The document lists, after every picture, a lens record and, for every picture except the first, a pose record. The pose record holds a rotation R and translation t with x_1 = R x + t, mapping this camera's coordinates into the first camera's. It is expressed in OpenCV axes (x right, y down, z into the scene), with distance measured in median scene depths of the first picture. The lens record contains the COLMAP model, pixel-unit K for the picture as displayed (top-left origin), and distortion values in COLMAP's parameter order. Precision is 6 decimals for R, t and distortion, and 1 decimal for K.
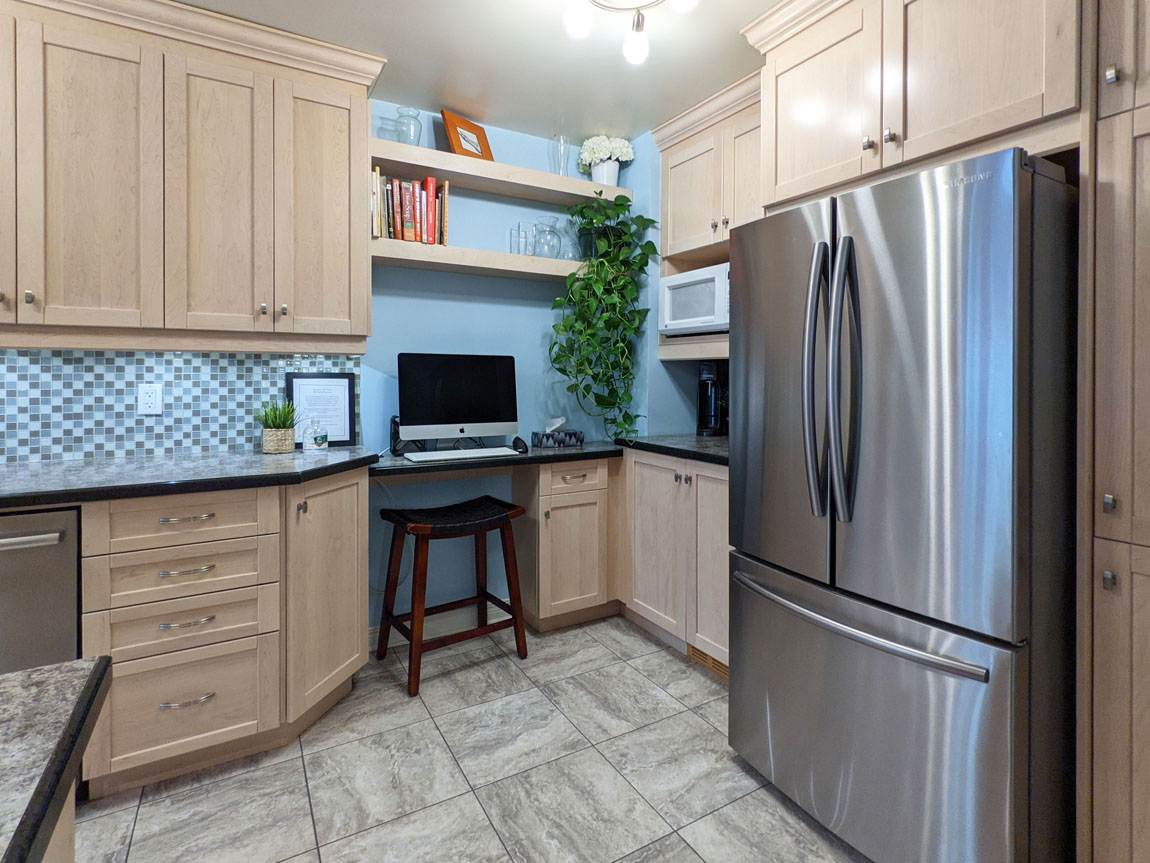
lens RADIAL K [[576.7, 0, 576.1], [0, 576.7, 386.5], [0, 0, 1]] dist [0.003195, 0.001684]
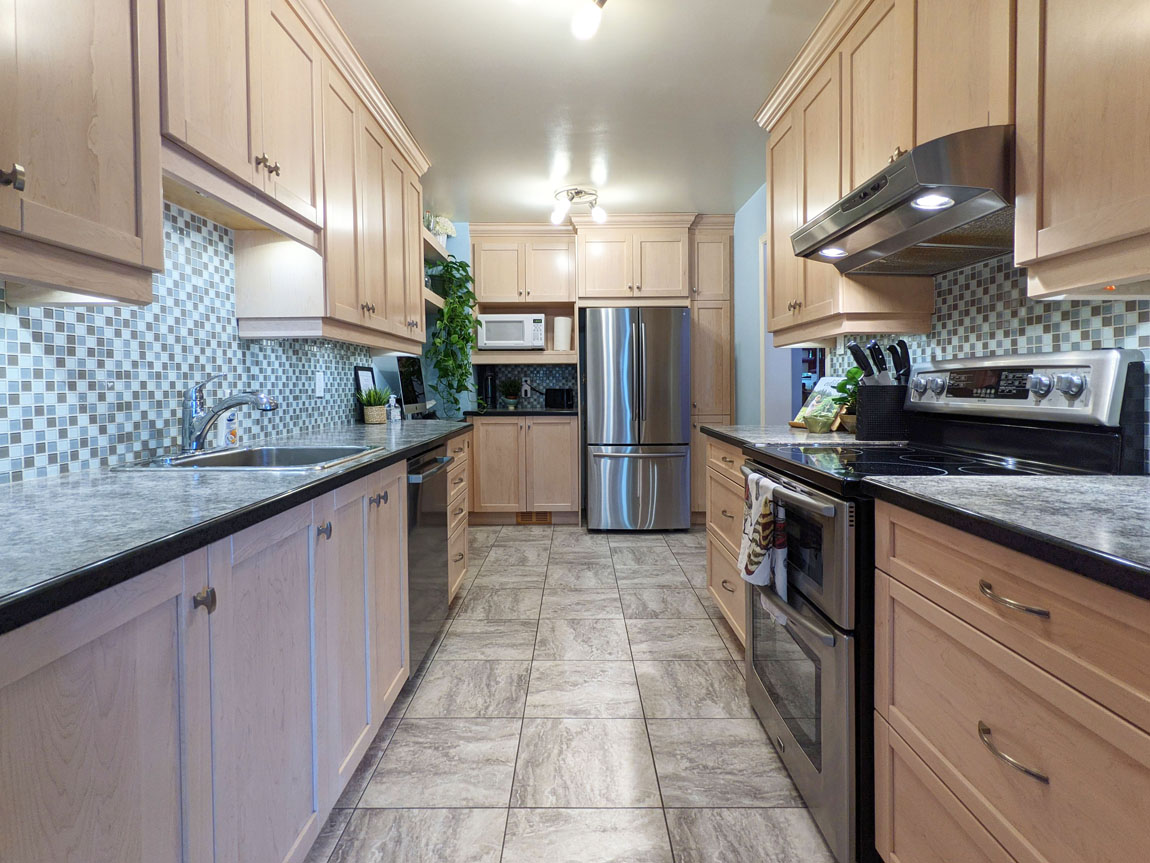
lens RADIAL K [[561.6, 0, 575.0], [0, 561.6, 431.5], [0, 0, 1]] dist [-0.001514, -0.000207]
pose [[0.507487, -0.074319, 0.858448, -1.715124], [0.017088, 0.996946, 0.076208, 0.046211], [-0.861490, -0.024005, 0.507207, -0.114284]]
